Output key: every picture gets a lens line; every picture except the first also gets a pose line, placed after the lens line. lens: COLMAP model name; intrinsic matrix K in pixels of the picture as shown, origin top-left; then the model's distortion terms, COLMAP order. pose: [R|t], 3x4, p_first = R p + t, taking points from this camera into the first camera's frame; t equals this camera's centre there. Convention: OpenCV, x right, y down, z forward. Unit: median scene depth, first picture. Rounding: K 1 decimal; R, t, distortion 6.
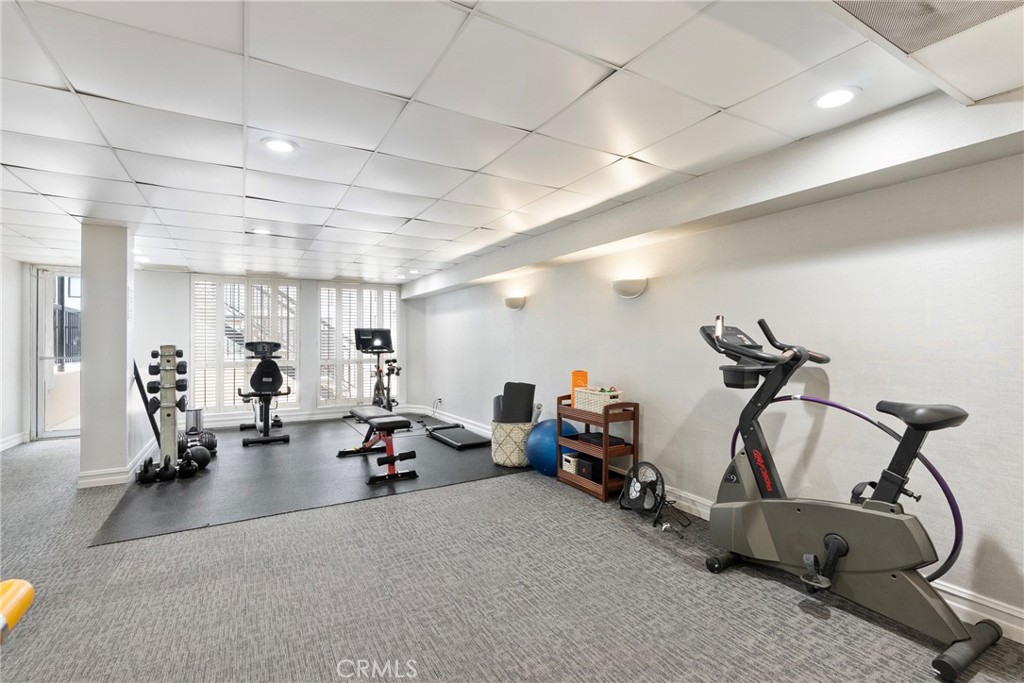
lens RADIAL K [[463.7, 0, 509.3], [0, 463.7, 341.5], [0, 0, 1]] dist [0.000050, -0.000105]
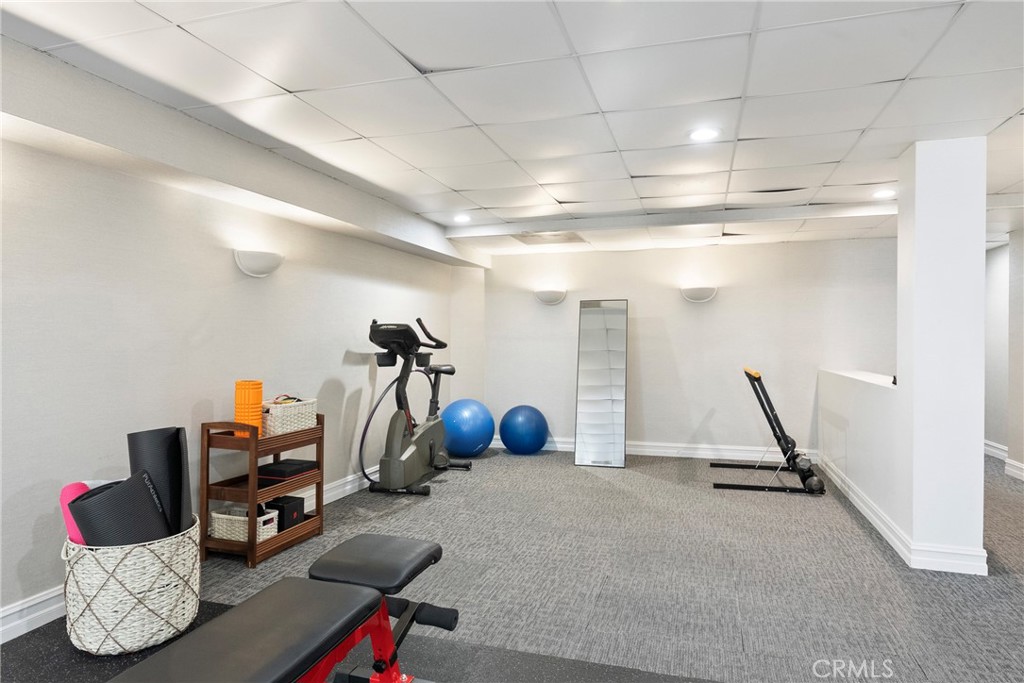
lens RADIAL K [[600.4, 0, 509.5], [0, 600.4, 338.8], [0, 0, 1]] dist [-0.001645, 0.000030]
pose [[-0.671614, 0.001612, 0.740900, -0.938978], [0.000950, 0.999999, -0.001314, 0.011197], [-0.740901, -0.000178, -0.671615, 1.739873]]
